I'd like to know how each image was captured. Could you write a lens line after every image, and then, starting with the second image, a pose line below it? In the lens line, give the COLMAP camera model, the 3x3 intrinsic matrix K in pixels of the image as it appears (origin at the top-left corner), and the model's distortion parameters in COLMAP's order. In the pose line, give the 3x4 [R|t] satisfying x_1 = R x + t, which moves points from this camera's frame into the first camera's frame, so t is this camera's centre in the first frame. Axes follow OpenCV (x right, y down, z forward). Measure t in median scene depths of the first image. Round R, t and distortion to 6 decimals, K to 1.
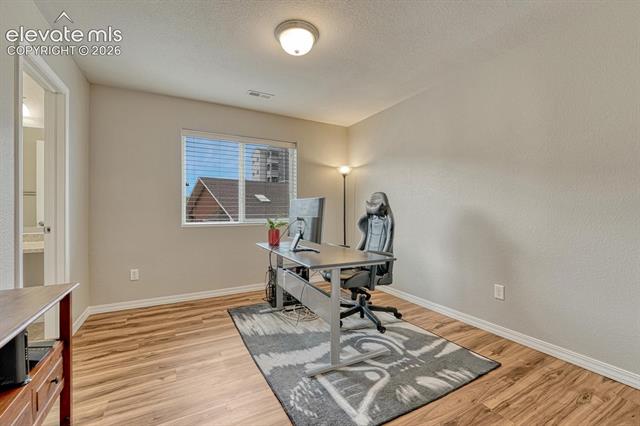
lens RADIAL K [[269.2, 0, 318.4], [0, 269.2, 209.7], [0, 0, 1]] dist [-0.012294, 0.002399]
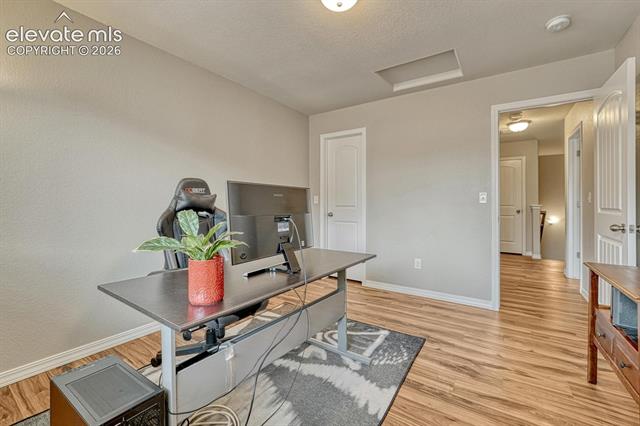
lens RADIAL K [[269.2, 0, 320.4], [0, 269.2, 212.6], [0, 0, 1]] dist [-0.012294, 0.002399]
pose [[-0.460369, -0.026521, 0.887331, -0.840437], [-0.008439, 0.999639, 0.025499, 0.004190], [-0.887687, 0.004251, -0.460427, 1.598862]]
